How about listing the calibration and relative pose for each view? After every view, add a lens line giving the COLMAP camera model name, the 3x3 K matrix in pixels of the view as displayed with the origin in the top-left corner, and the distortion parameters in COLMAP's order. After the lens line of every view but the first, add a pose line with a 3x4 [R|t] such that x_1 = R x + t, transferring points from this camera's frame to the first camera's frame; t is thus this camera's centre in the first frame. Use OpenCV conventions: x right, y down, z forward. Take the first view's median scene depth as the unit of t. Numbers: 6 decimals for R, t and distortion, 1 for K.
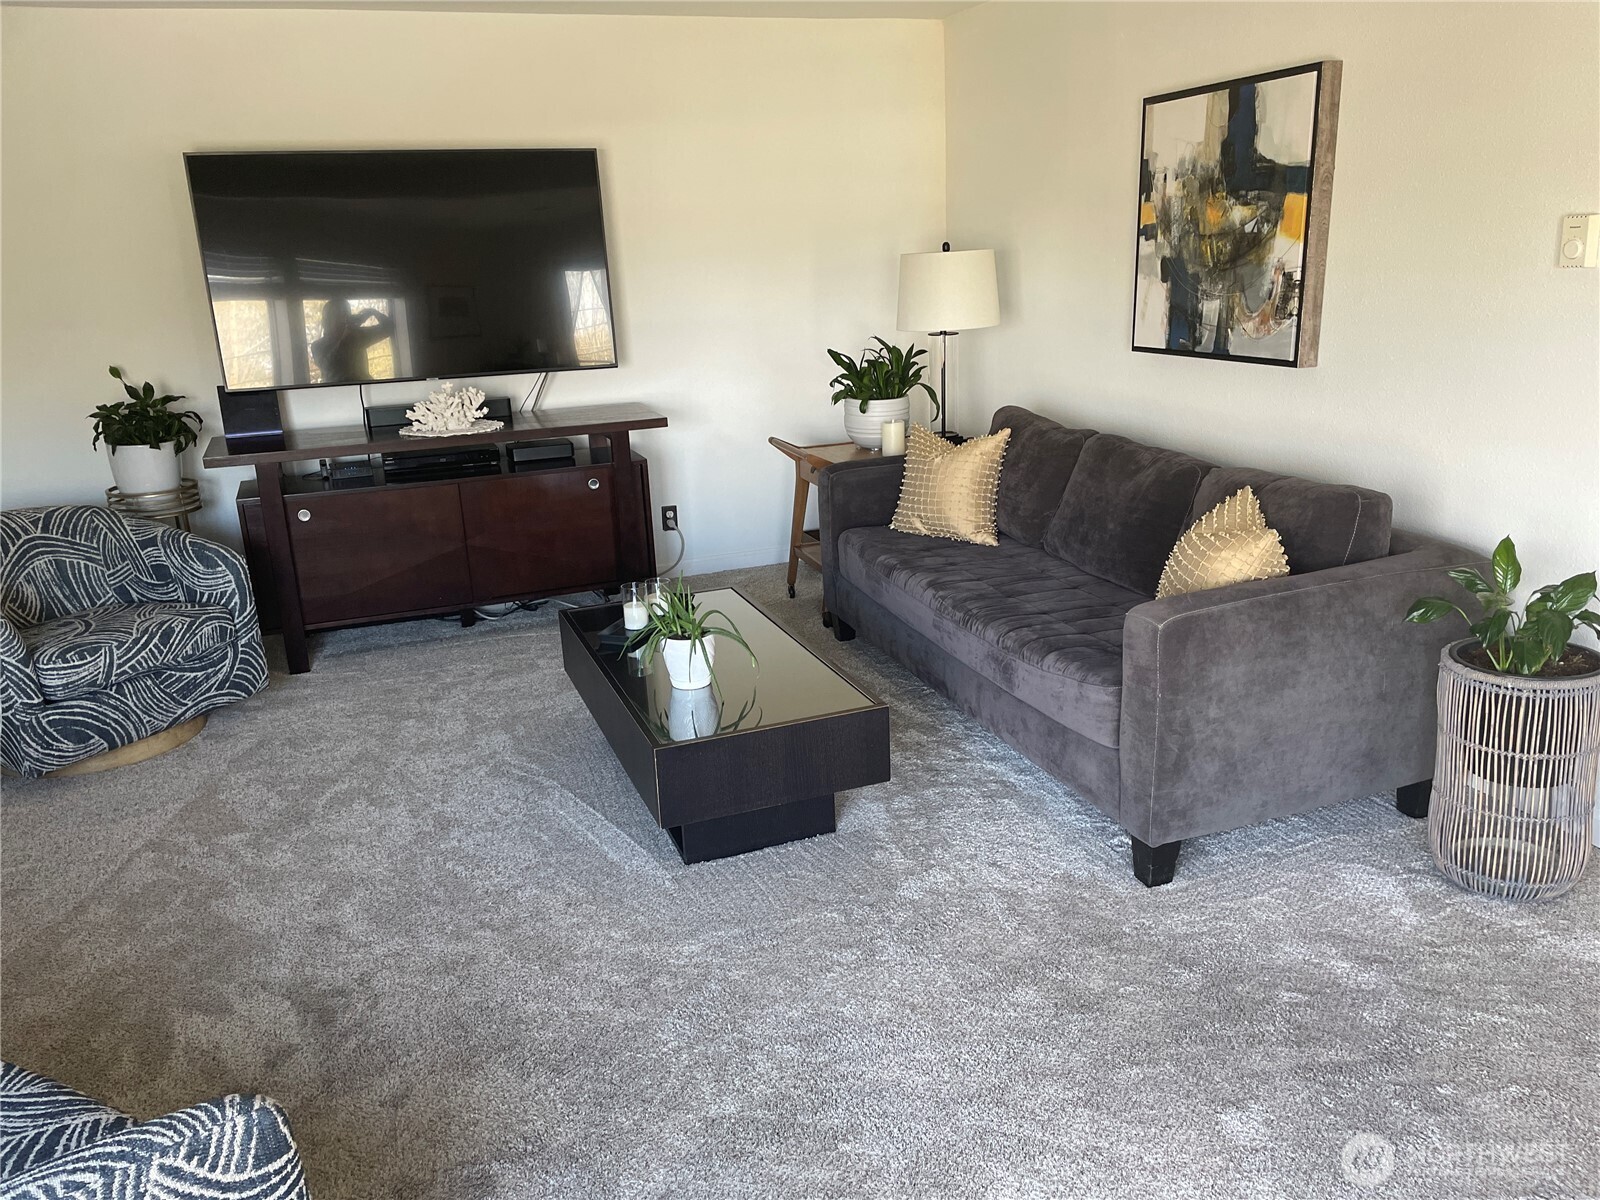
lens RADIAL K [[1198.4, 0, 808.6], [0, 1198.4, 611.6], [0, 0, 1]] dist [0.084565, -0.105885]
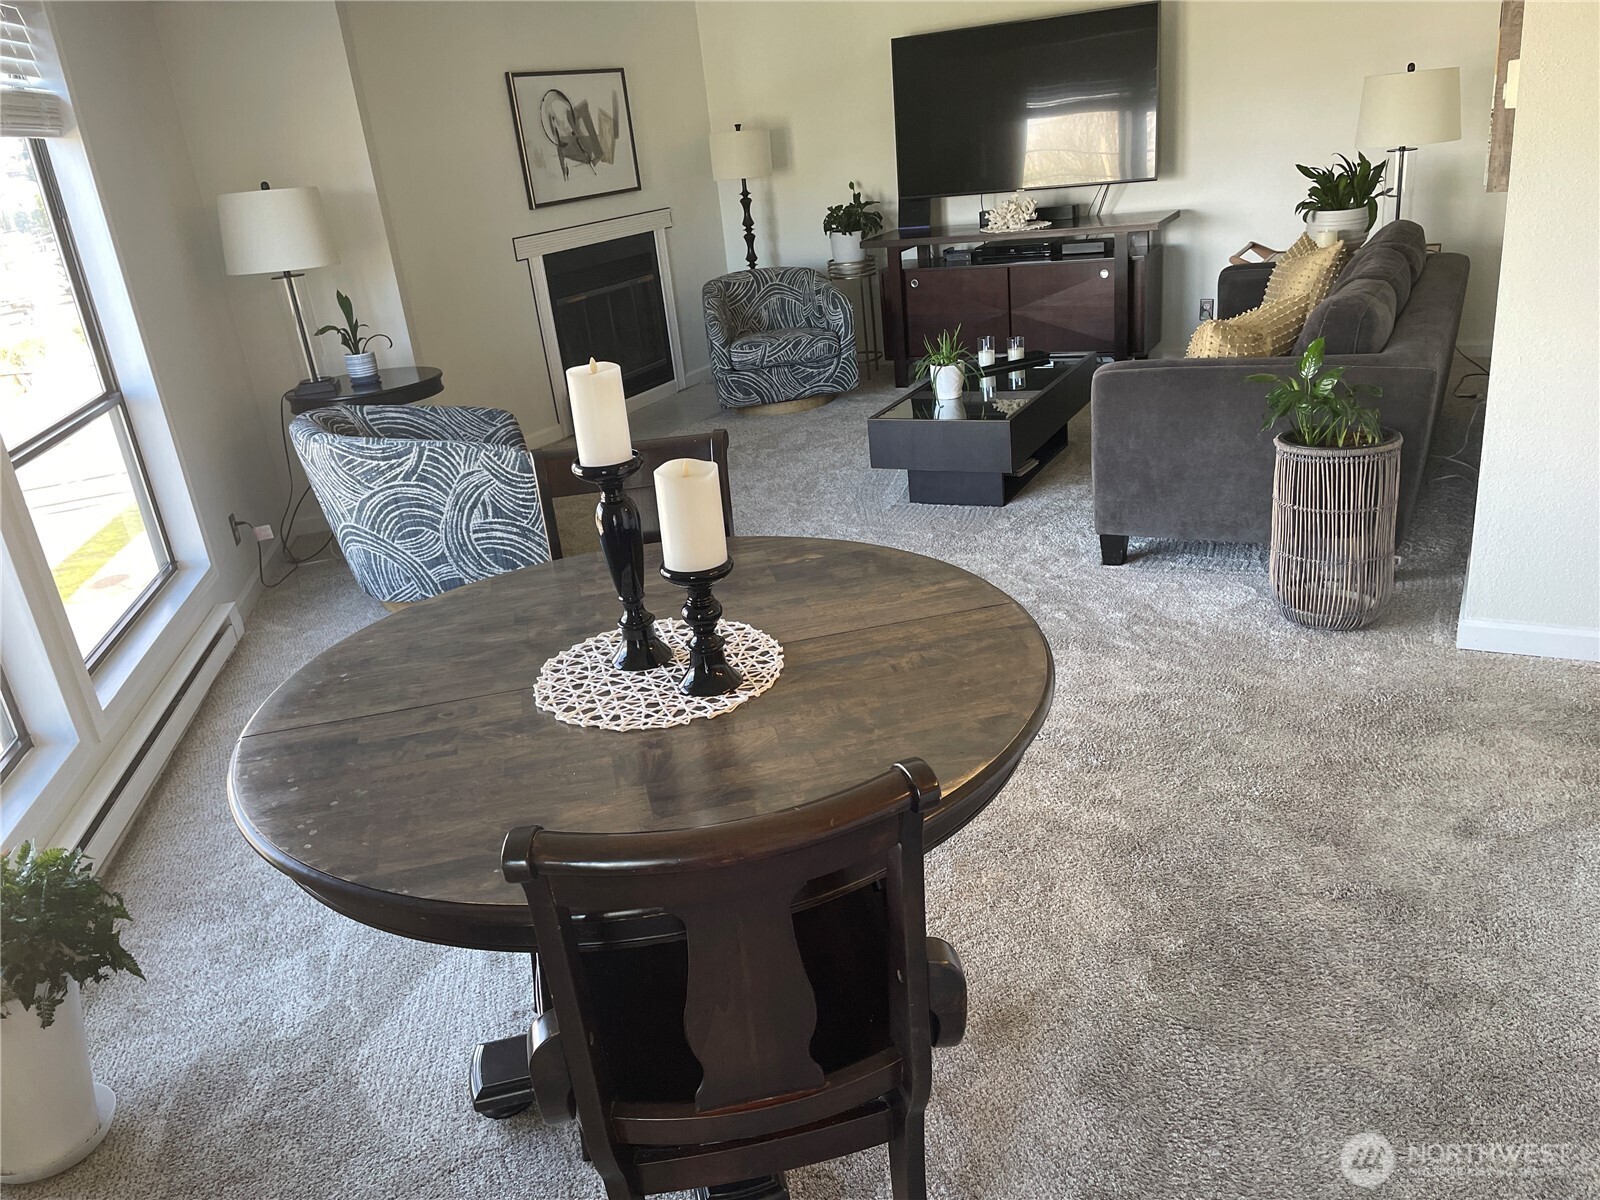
lens RADIAL K [[1198.4, 0, 808.6], [0, 1198.4, 611.6], [0, 0, 1]] dist [0.084565, -0.105885]
pose [[0.660729, 0.257419, -0.705104, 0.862595], [-0.146409, 0.965512, 0.215294, 0.016862], [0.736207, -0.039017, 0.675631, -0.195486]]
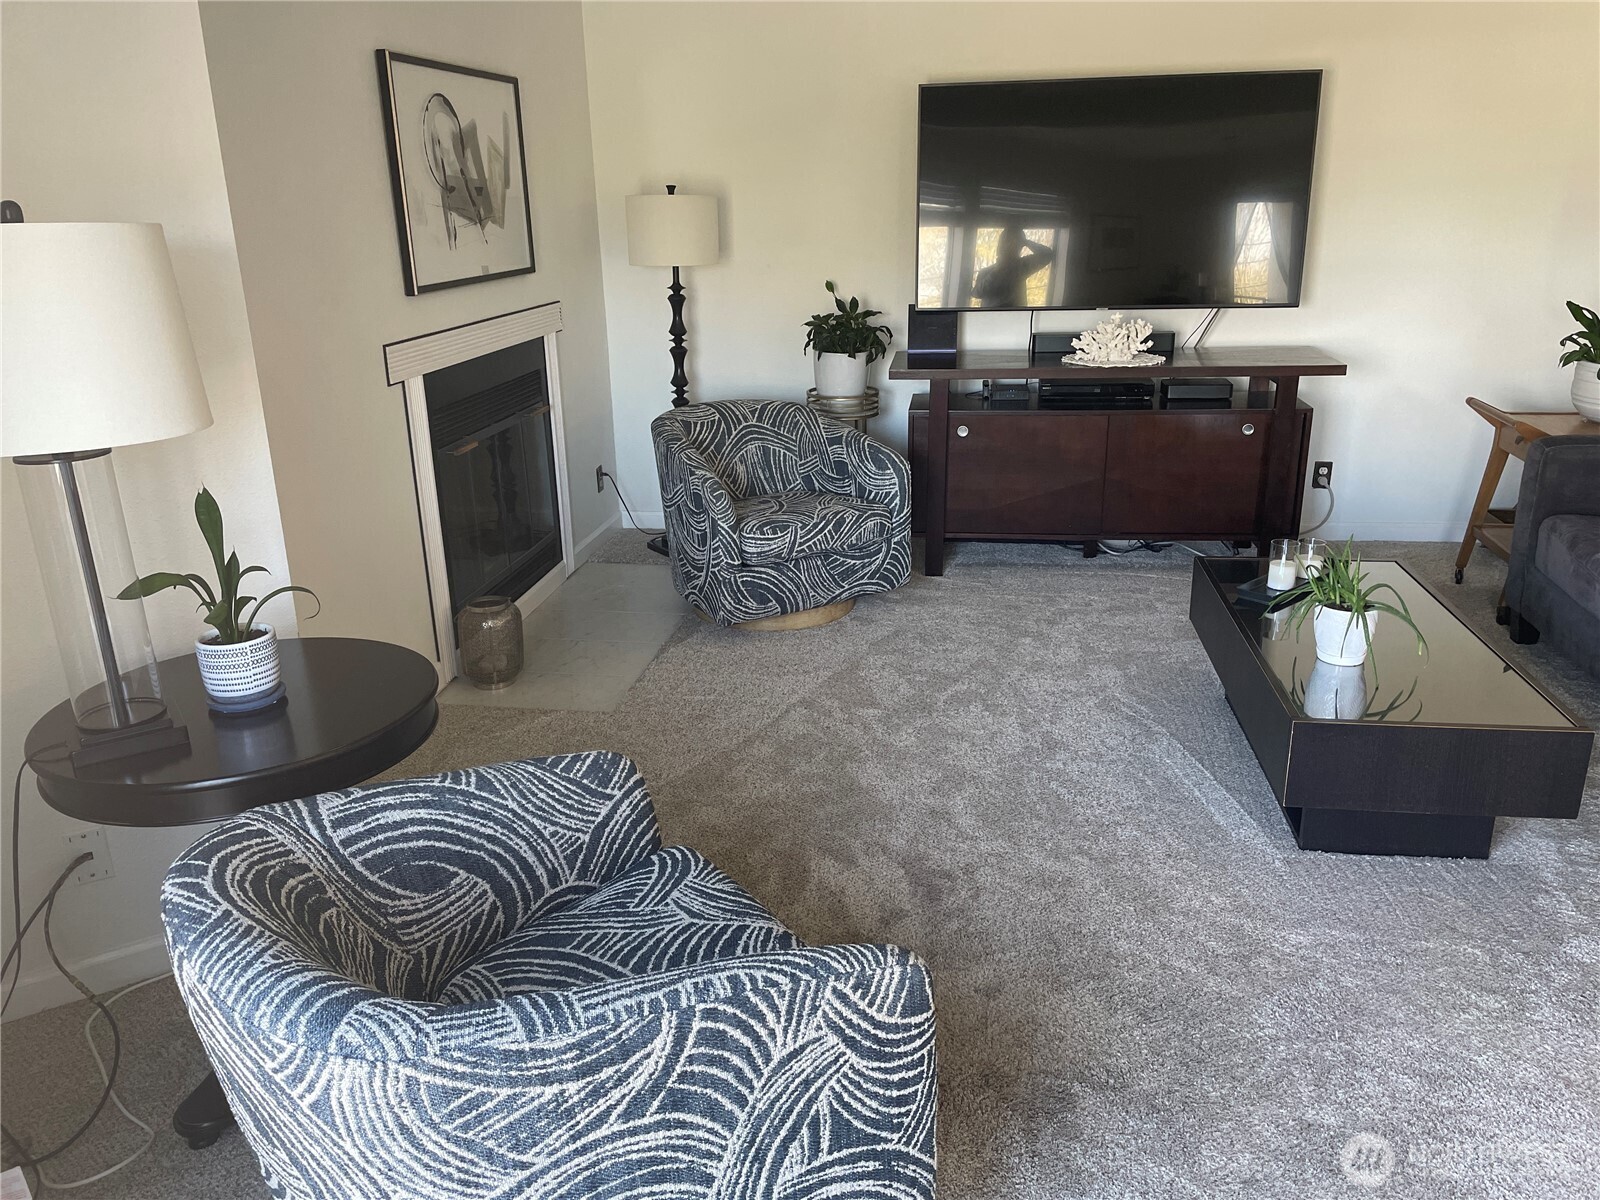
lens RADIAL K [[1197.5, 0, 813.1], [0, 1197.5, 599.4], [0, 0, 1]] dist [0.106717, -0.147612]
pose [[0.876849, 0.175287, -0.447671, -0.038524], [-0.156137, 0.984517, 0.079666, 0.003720], [0.454705, 0.000043, 0.890642, -0.005820]]
